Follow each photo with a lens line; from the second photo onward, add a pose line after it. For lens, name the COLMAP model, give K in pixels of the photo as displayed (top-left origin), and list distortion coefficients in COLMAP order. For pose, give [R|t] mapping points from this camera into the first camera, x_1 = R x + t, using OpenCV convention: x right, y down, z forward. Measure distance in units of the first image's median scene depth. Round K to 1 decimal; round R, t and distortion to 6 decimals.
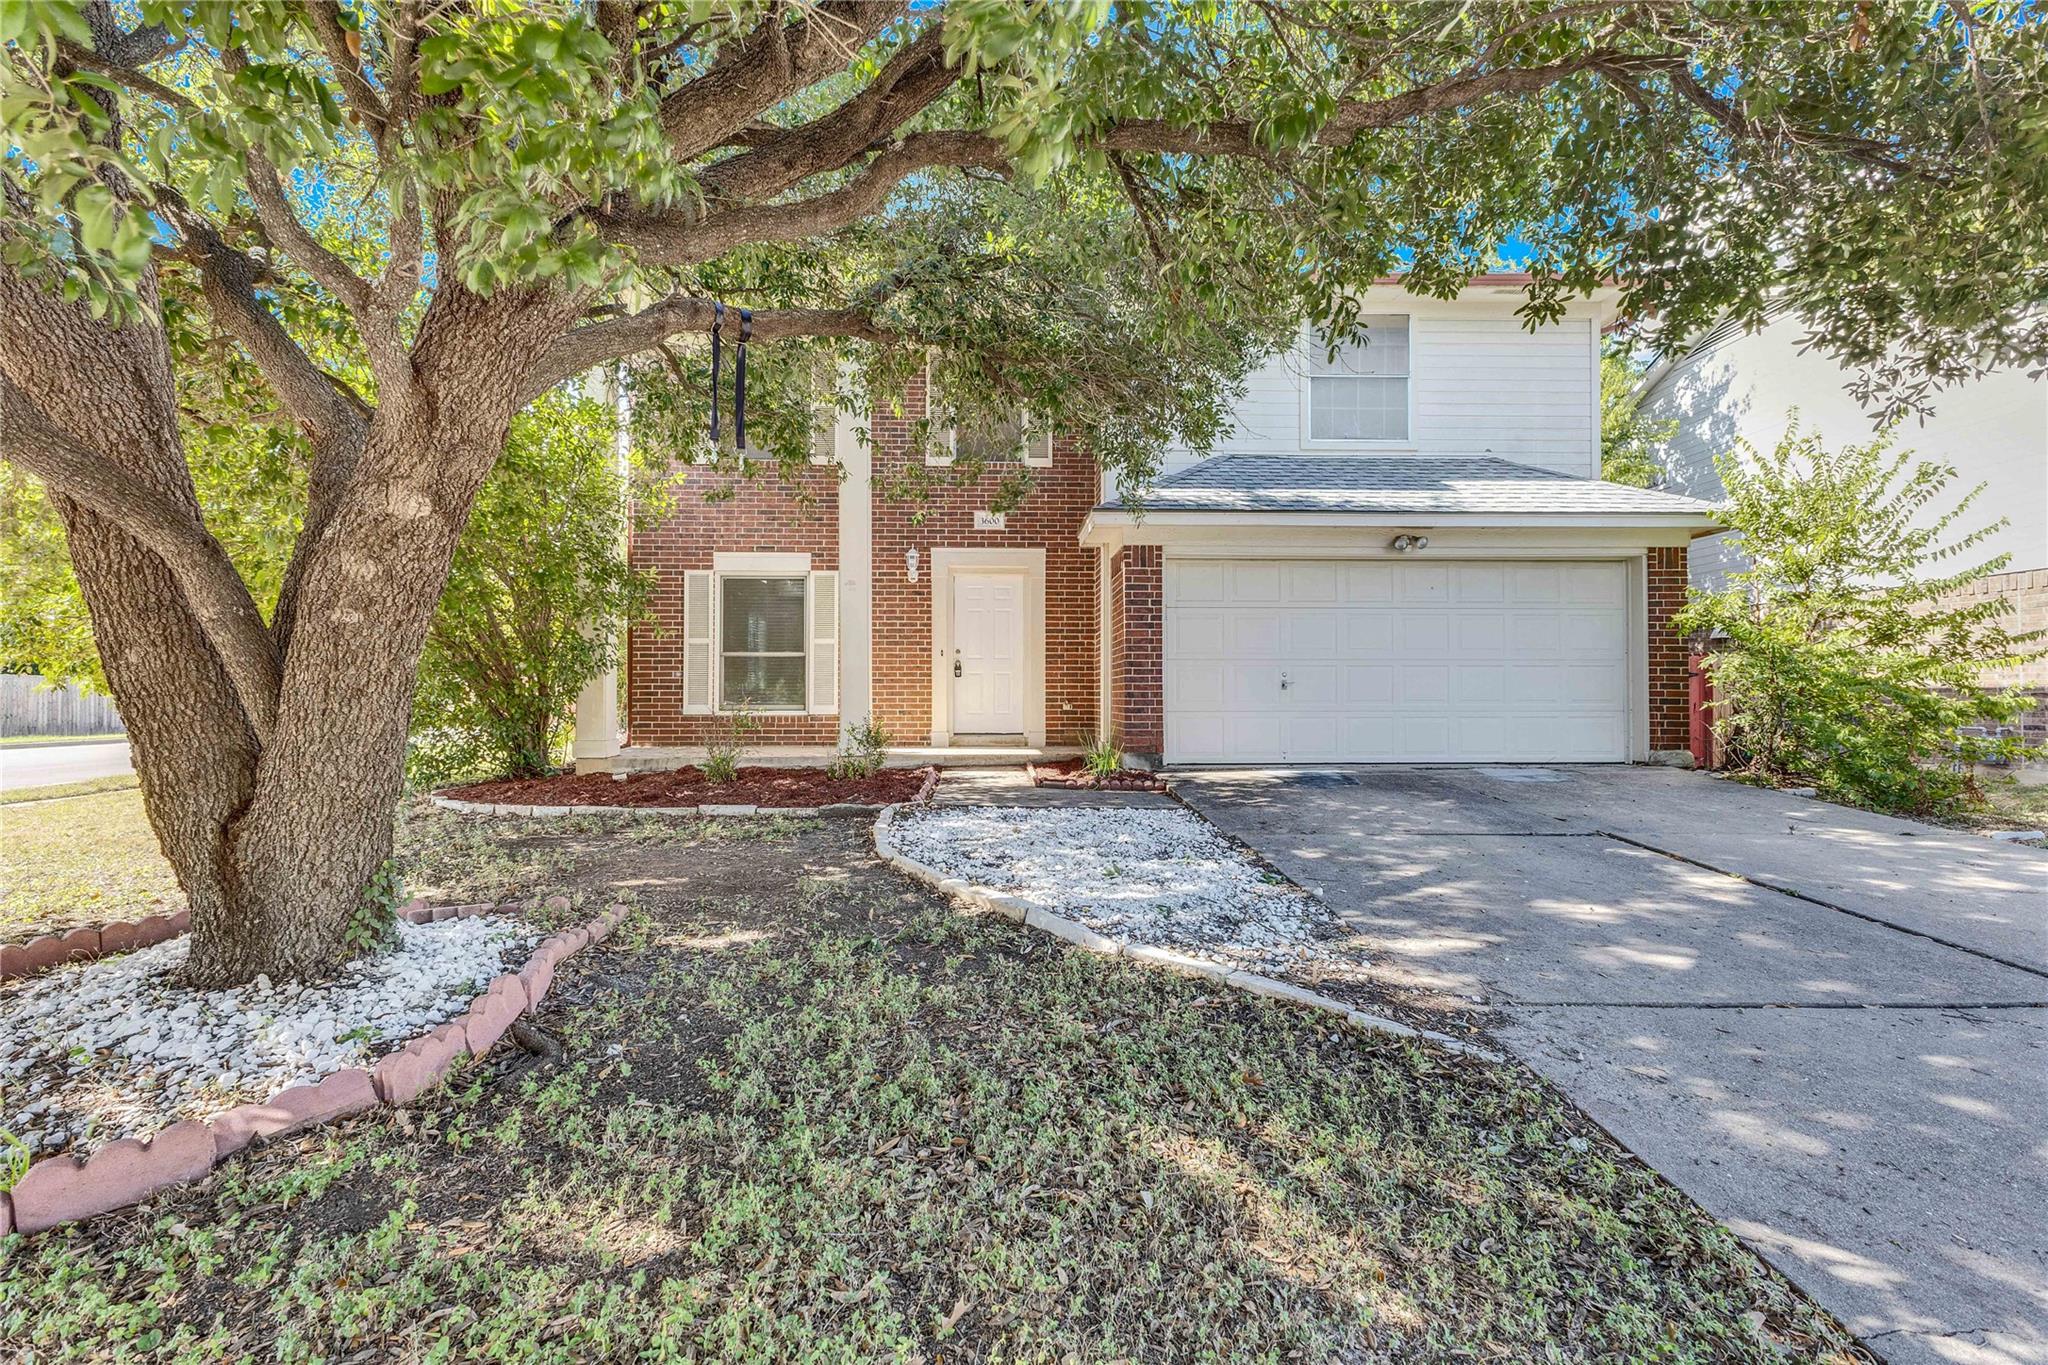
lens RADIAL K [[881.7, 0, 1024.0], [0, 881.7, 682.5], [0, 0, 1]] dist [0.002339, 0.000193]
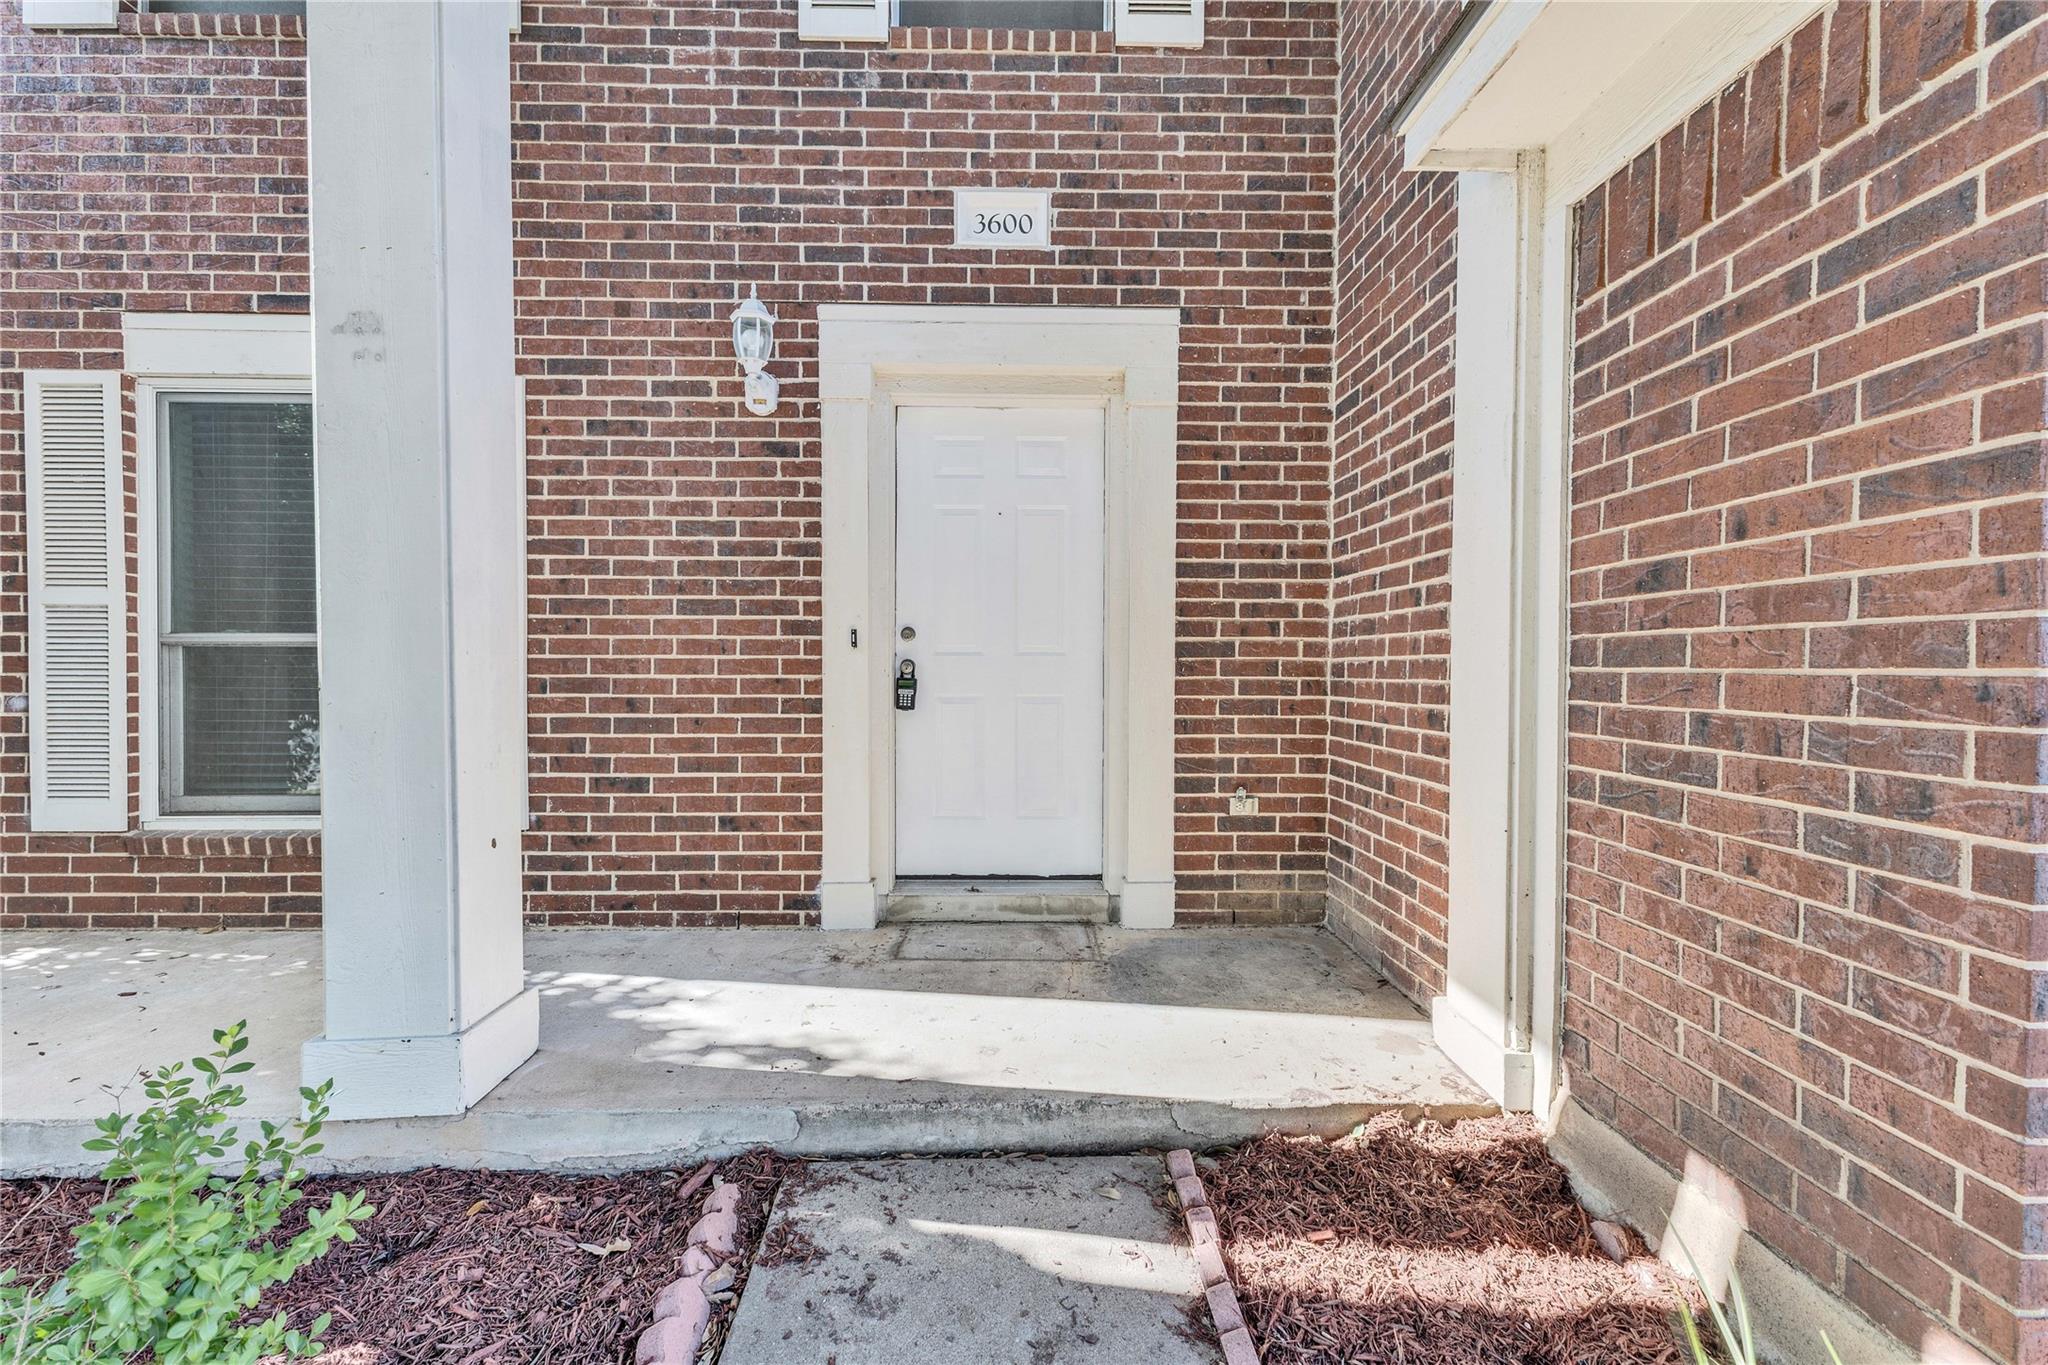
lens RADIAL K [[881.7, 0, 1024.0], [0, 881.7, 682.5], [0, 0, 1]] dist [0.002339, 0.000193]
pose [[0.999883, 0.003145, -0.014986, -0.033124], [-0.002822, 0.999763, 0.021573, -0.030585], [0.015050, -0.021528, 0.999655, 0.856330]]
